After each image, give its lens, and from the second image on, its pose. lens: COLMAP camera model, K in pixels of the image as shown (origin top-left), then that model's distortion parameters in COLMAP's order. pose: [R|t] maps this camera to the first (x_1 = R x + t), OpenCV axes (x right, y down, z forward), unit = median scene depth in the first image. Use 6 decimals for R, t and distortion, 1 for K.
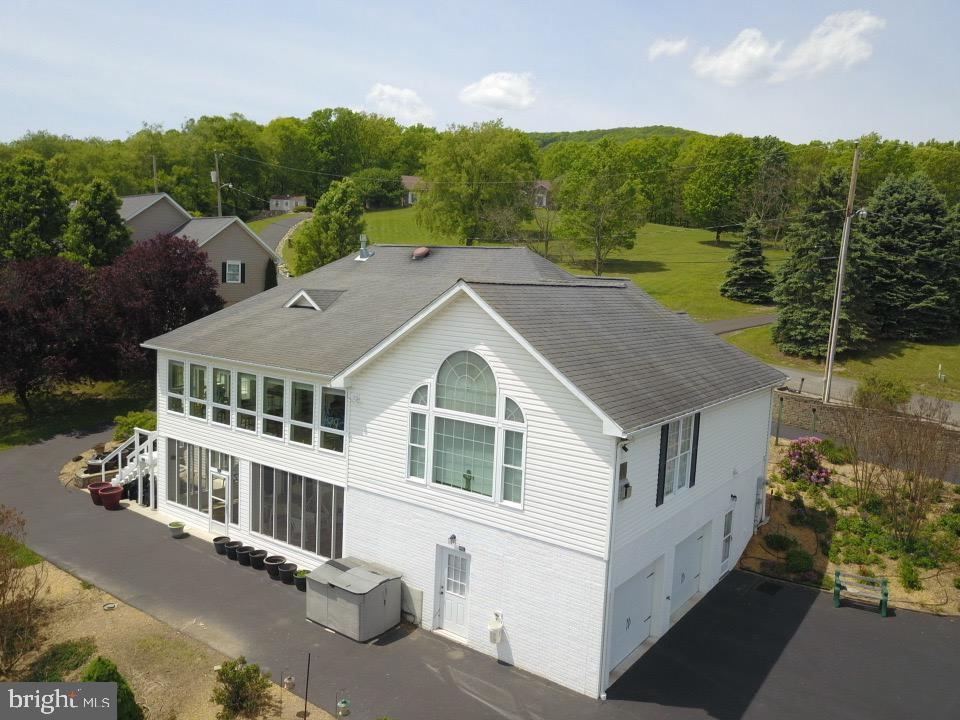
lens RADIAL K [[742.7, 0, 469.3], [0, 742.7, 363.3], [0, 0, 1]] dist [0.005149, -0.000226]
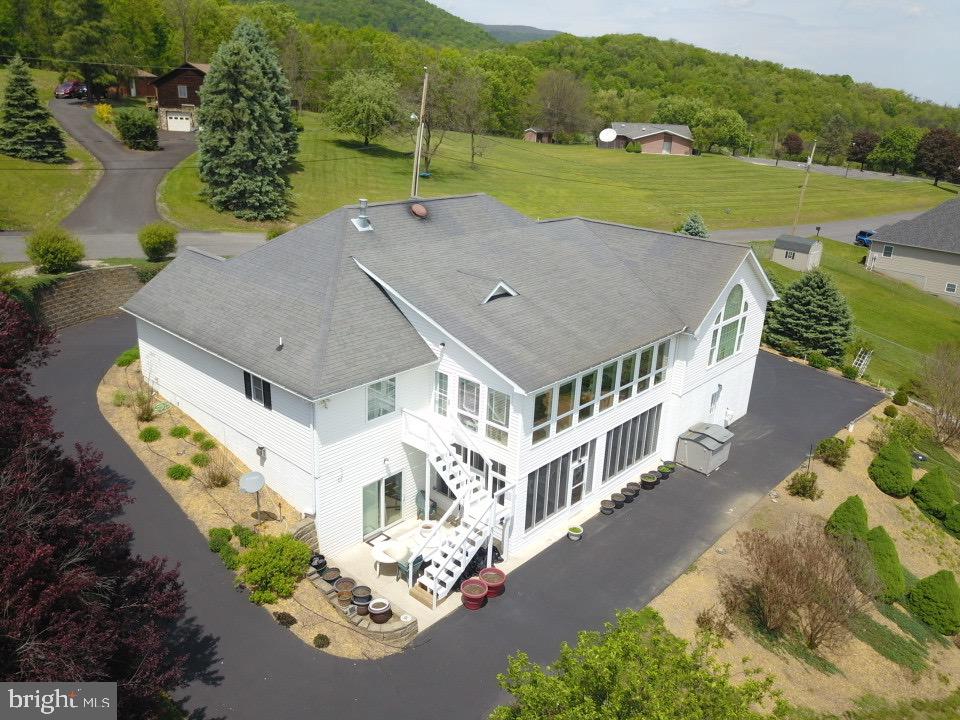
lens RADIAL K [[742.7, 0, 469.3], [0, 742.7, 363.3], [0, 0, 1]] dist [0.005149, -0.000226]
pose [[0.107232, -0.381219, 0.918245, -1.494292], [0.077684, 0.923959, 0.374519, -0.469973], [-0.991194, 0.031172, 0.128693, 1.168934]]
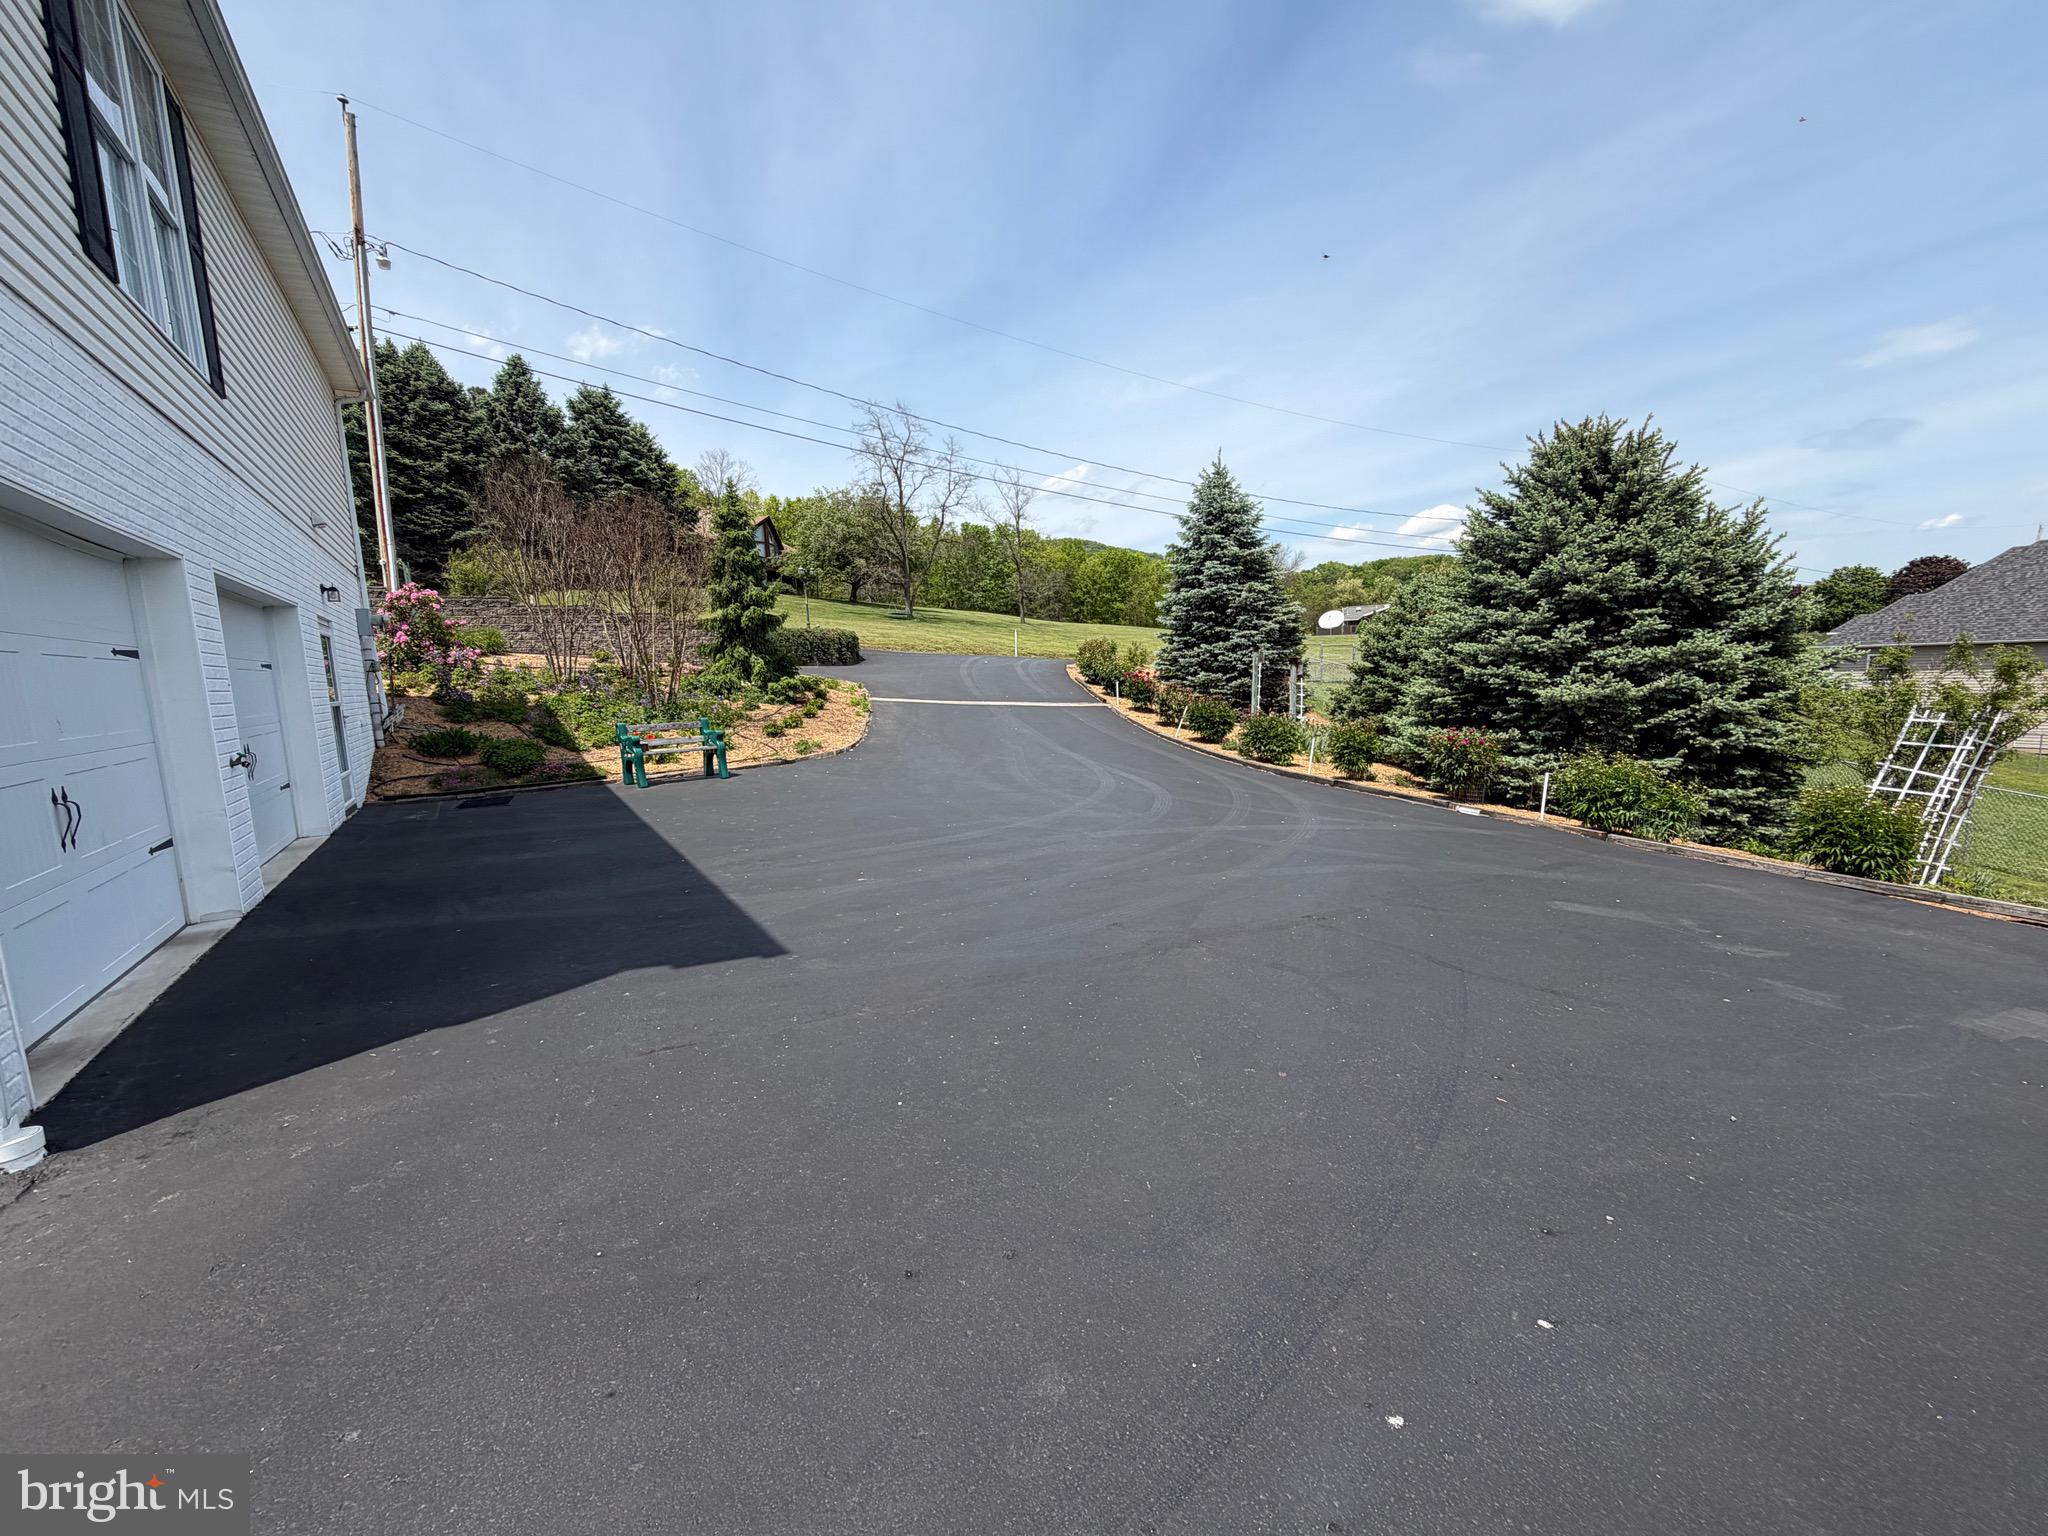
lens RADIAL K [[833.2, 0, 1026.6], [0, 833.2, 775.0], [0, 0, 1]] dist [0.000546, -0.000019]
pose [[0.356472, -0.176113, 0.917557, 0.086194], [0.163968, 0.978624, 0.124133, 0.292633], [-0.919805, 0.106200, 0.377729, 0.564596]]
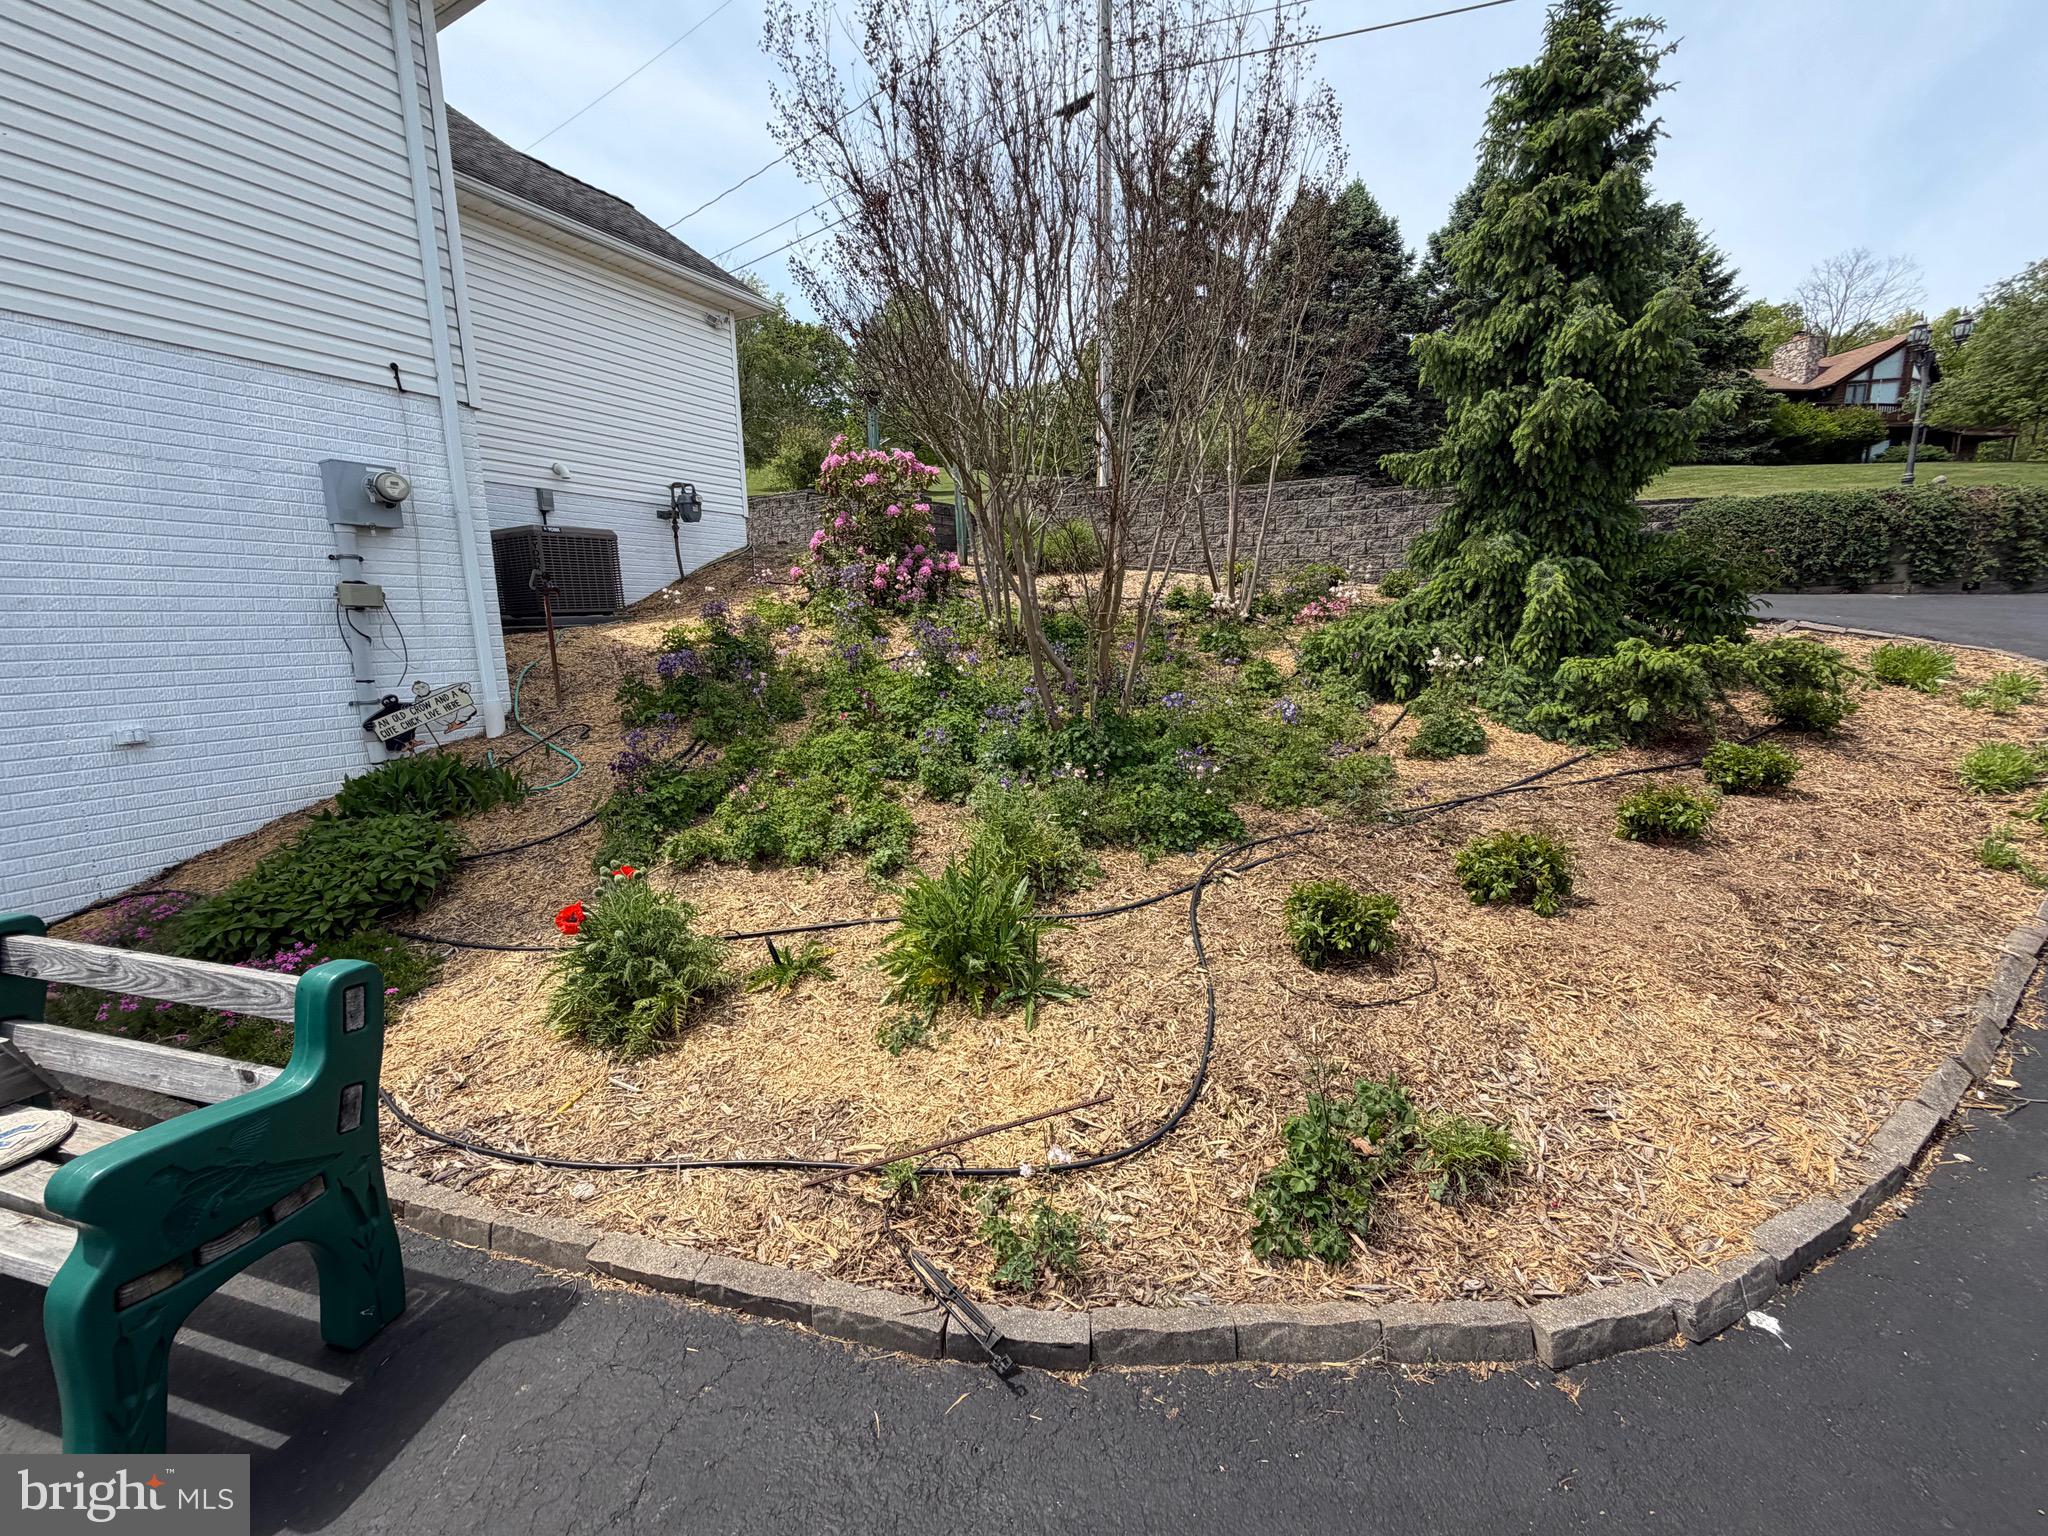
lens RADIAL K [[833.2, 0, 1026.6], [0, 833.2, 775.0], [0, 0, 1]] dist [0.000546, -0.000019]
pose [[0.991237, -0.079847, 0.105232, 0.624112], [0.072361, 0.994694, 0.073134, 0.267007], [-0.110513, -0.064879, 0.991755, 0.906830]]
